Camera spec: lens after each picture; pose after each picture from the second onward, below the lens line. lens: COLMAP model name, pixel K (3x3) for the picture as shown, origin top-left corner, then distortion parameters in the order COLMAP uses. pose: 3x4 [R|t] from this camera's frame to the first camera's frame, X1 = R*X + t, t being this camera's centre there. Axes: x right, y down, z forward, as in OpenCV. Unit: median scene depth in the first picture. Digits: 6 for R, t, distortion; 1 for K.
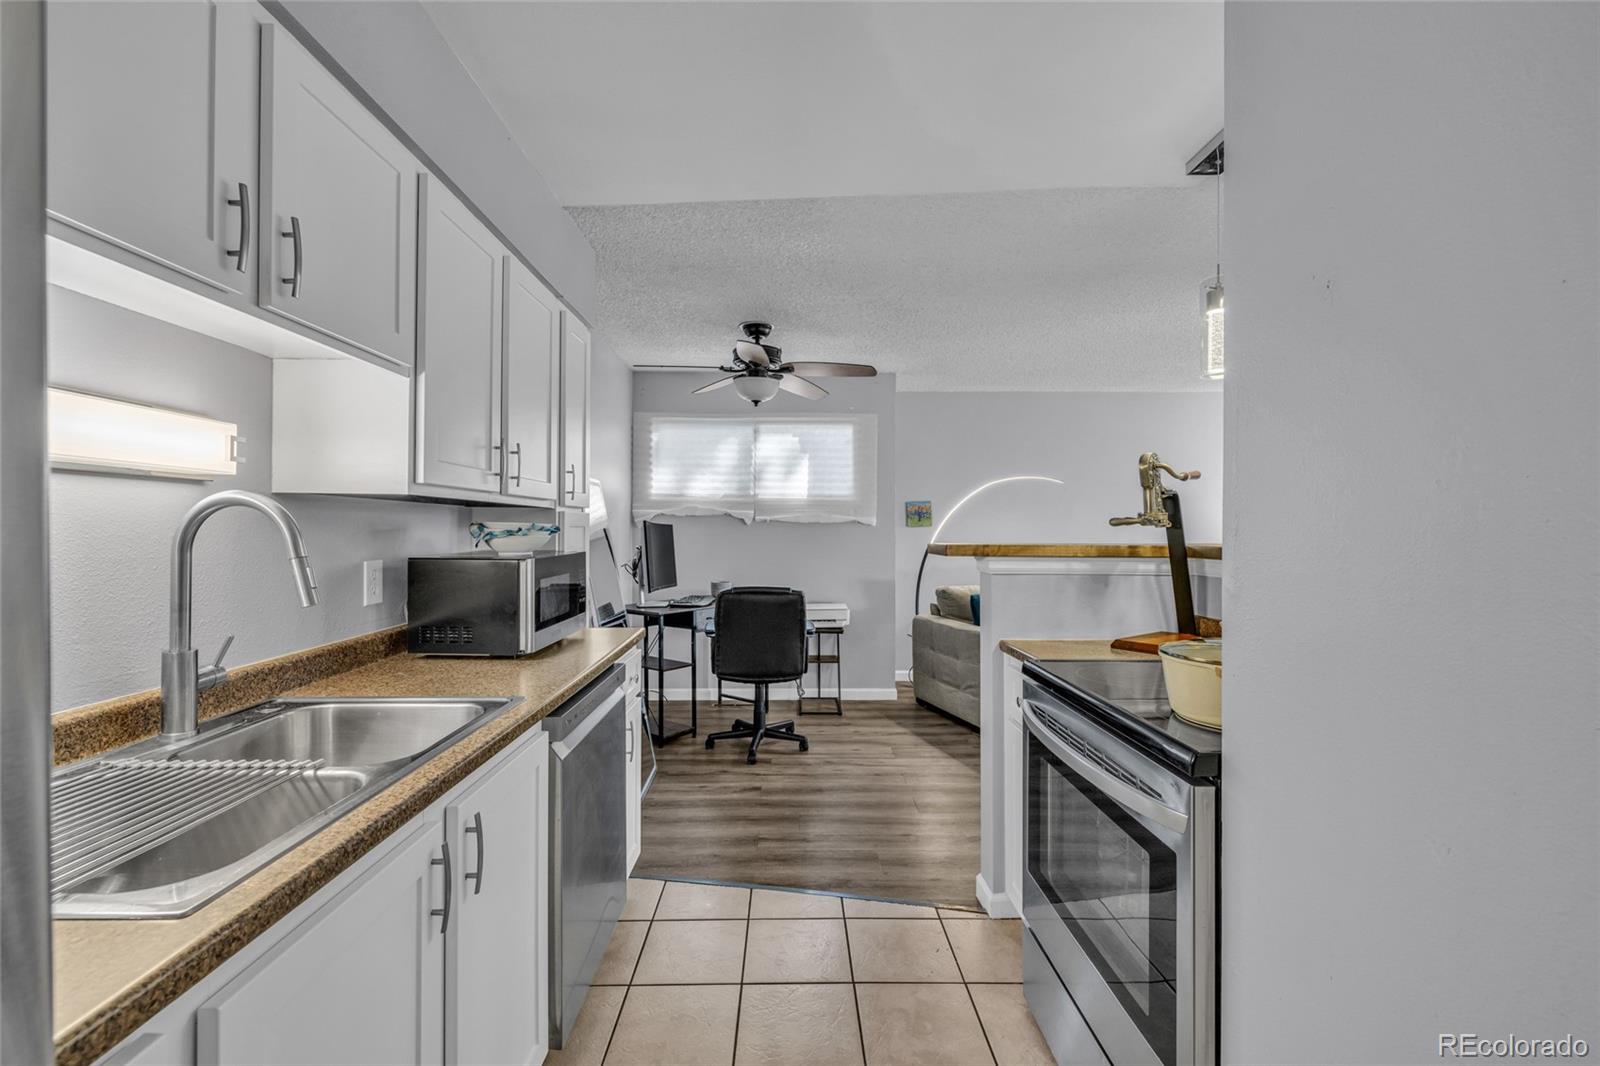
lens RADIAL K [[672.8, 0, 795.6], [0, 672.8, 532.5], [0, 0, 1]] dist [0.000551, 0.000642]
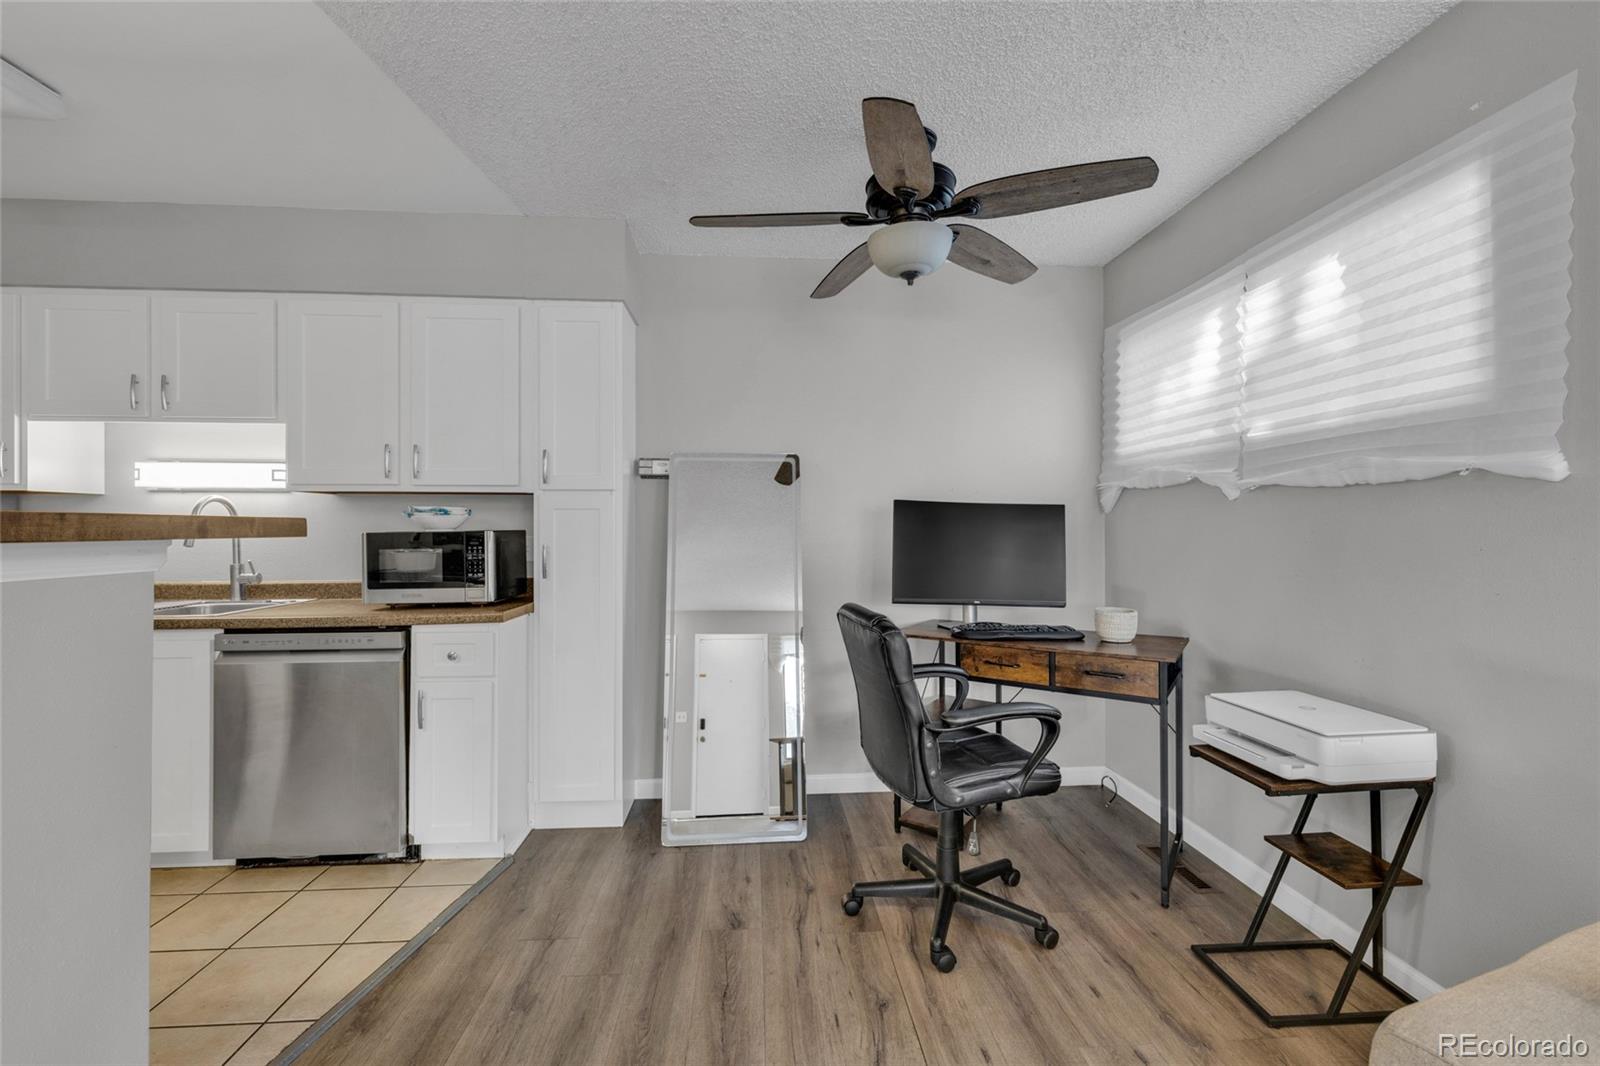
lens RADIAL K [[672.8, 0, 795.7], [0, 672.8, 525.3], [0, 0, 1]] dist [0.000551, 0.000642]
pose [[0.061084, -0.007119, -0.998107, 0.393253], [-0.004207, 0.999964, -0.007389, 0.011995], [0.998124, 0.004651, 0.061052, 0.705276]]
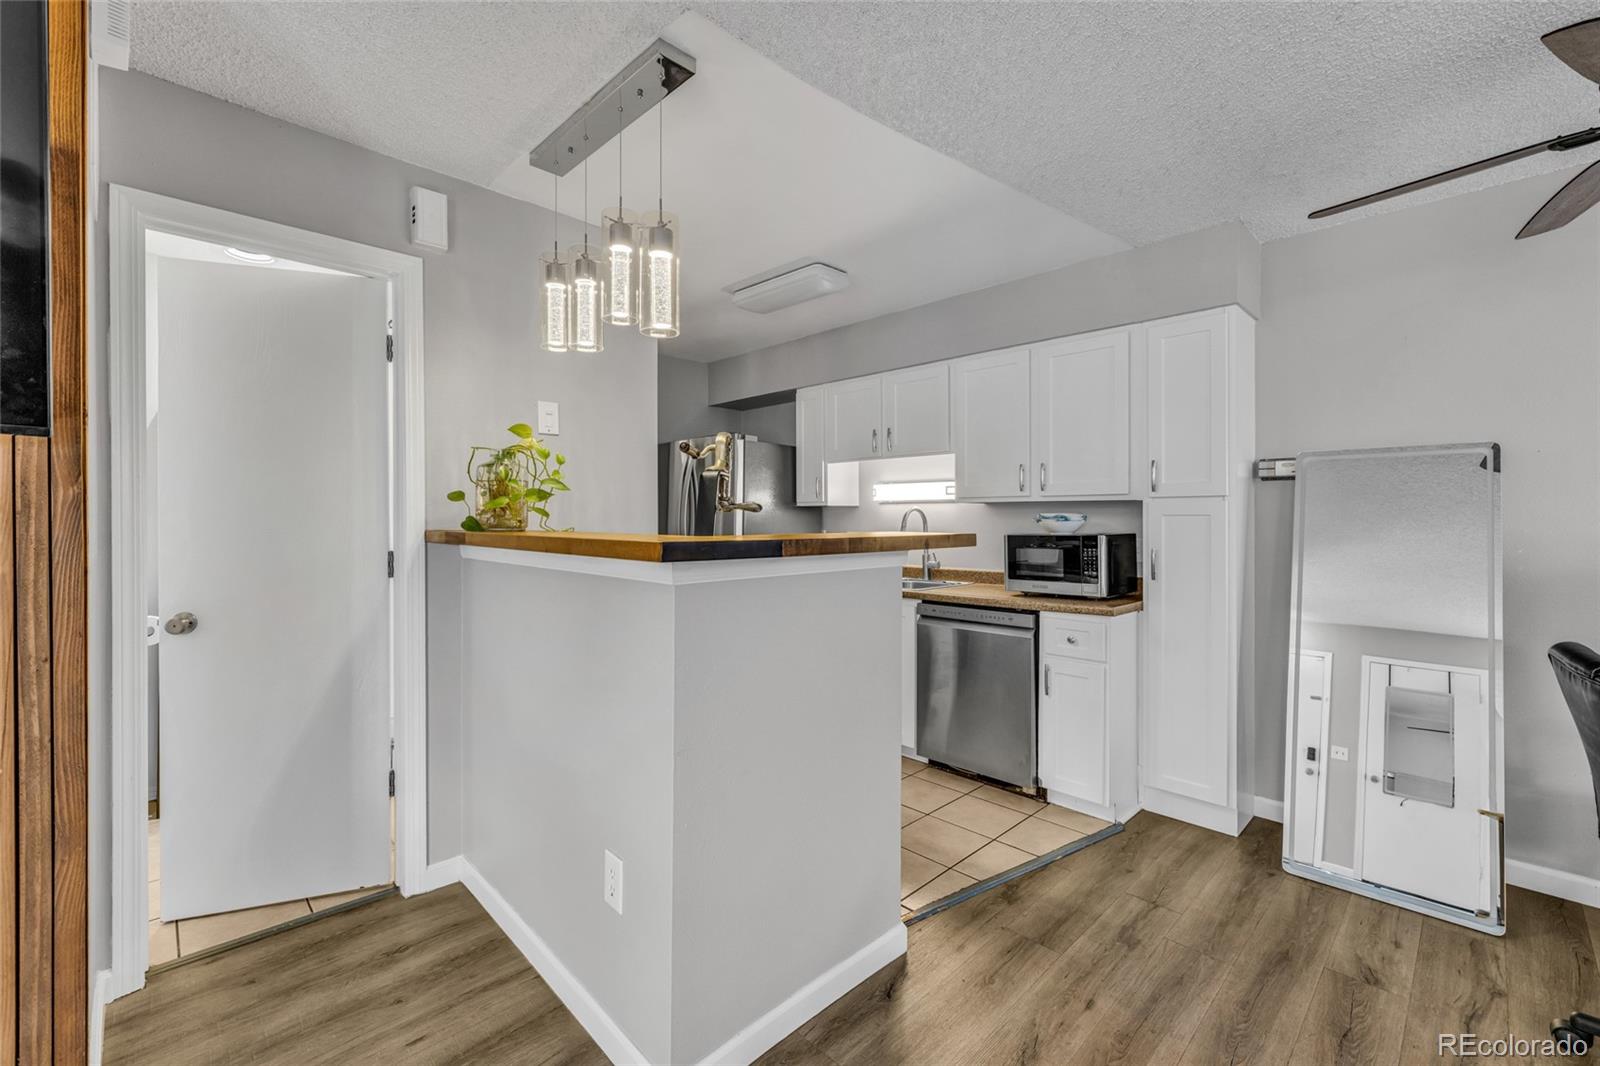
lens RADIAL K [[672.8, 0, 804.7], [0, 672.8, 512.6], [0, 0, 1]] dist [0.000551, 0.000642]
pose [[-0.711194, -0.010517, -0.702917, 0.469383], [-0.008378, 0.999944, -0.006484, -0.000879], [0.702946, 0.001278, -0.711243, 0.741064]]
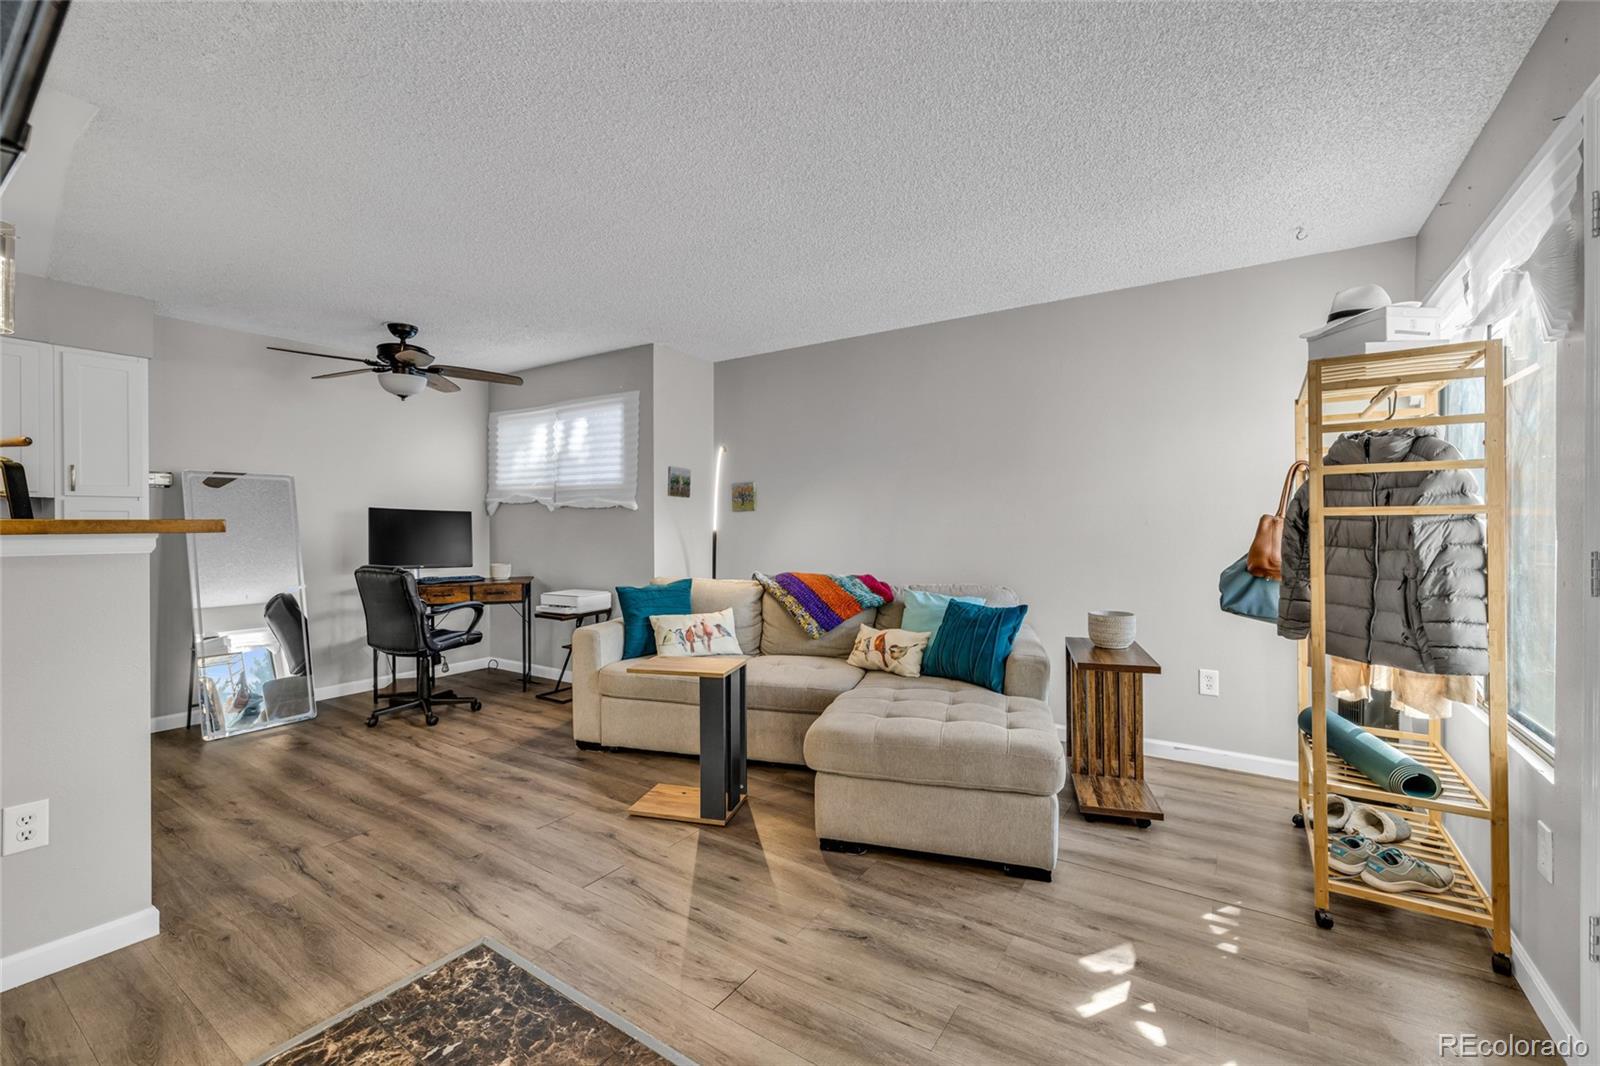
lens RADIAL K [[672.8, 0, 800.3], [0, 672.8, 532.5], [0, 0, 1]] dist [0.000551, 0.000642]
pose [[0.827861, 0.003673, -0.560922, 0.873350], [0.001940, 0.999954, 0.009410, 0.012887], [0.560930, -0.008878, 0.827815, 0.372869]]
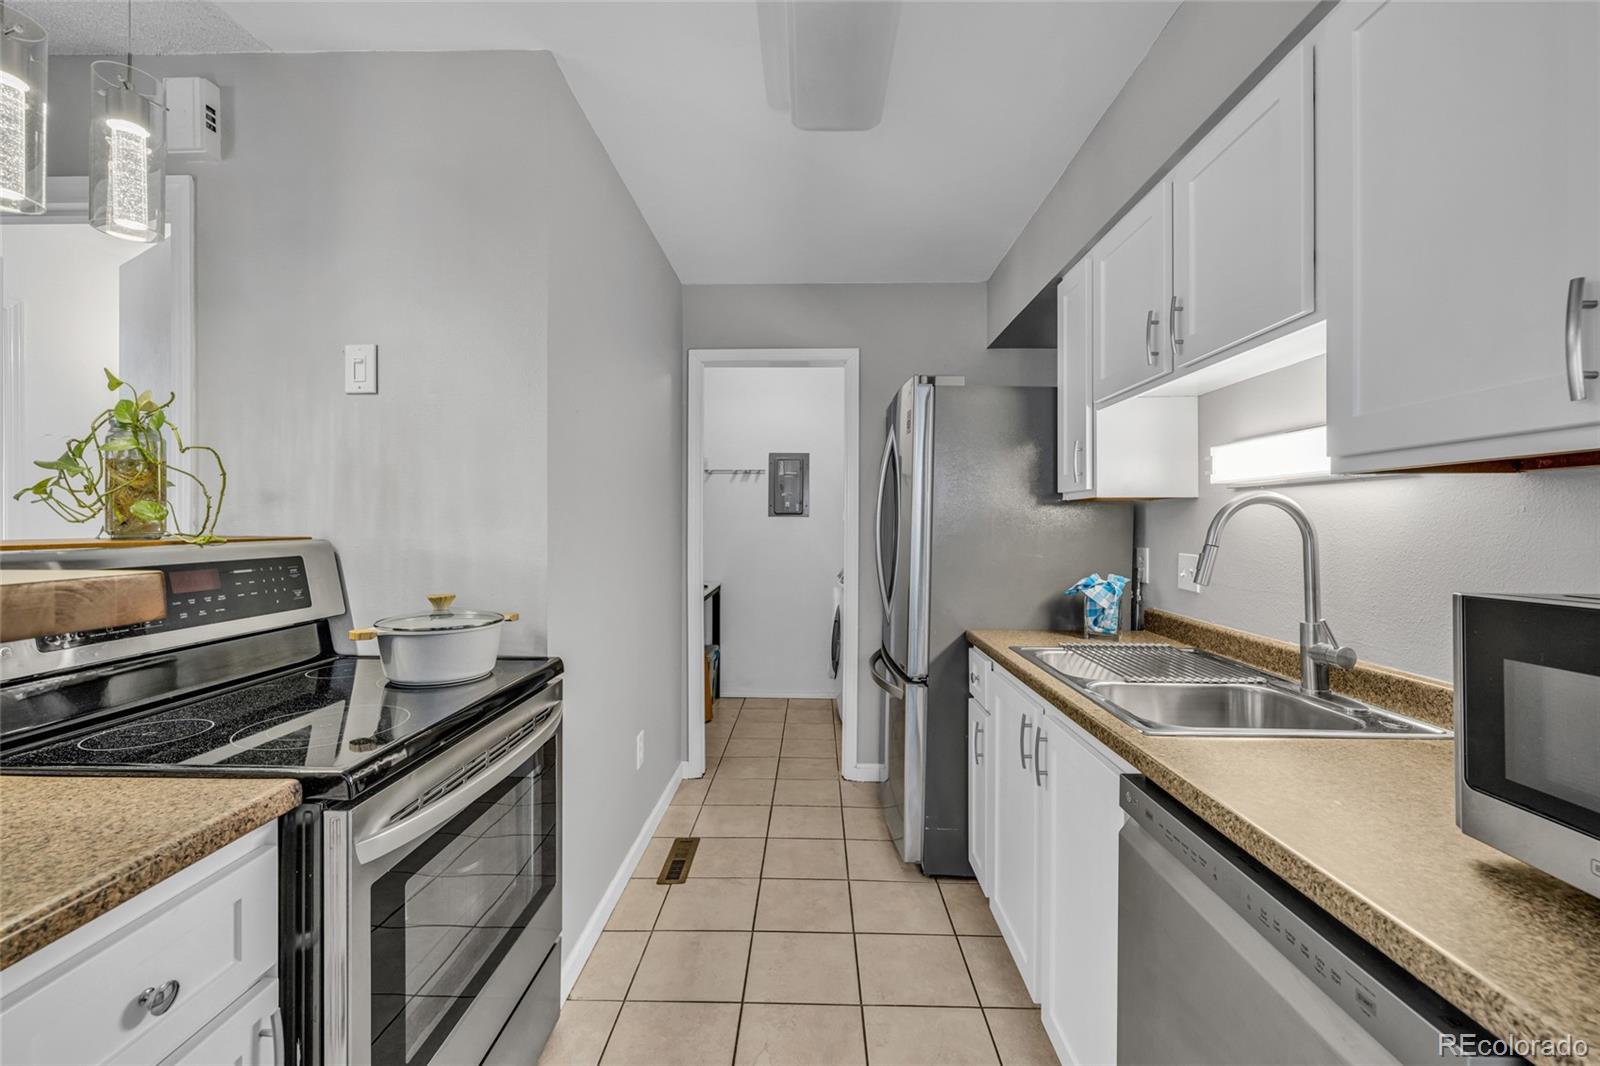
lens RADIAL K [[672.8, 0, 805.8], [0, 672.8, 543.4], [0, 0, 1]] dist [0.000551, 0.000642]
pose [[-0.999649, -0.005186, 0.025981, -0.008116], [-0.004354, 0.999480, 0.031957, -0.000985], [-0.026133, 0.031833, -0.999152, 0.560491]]
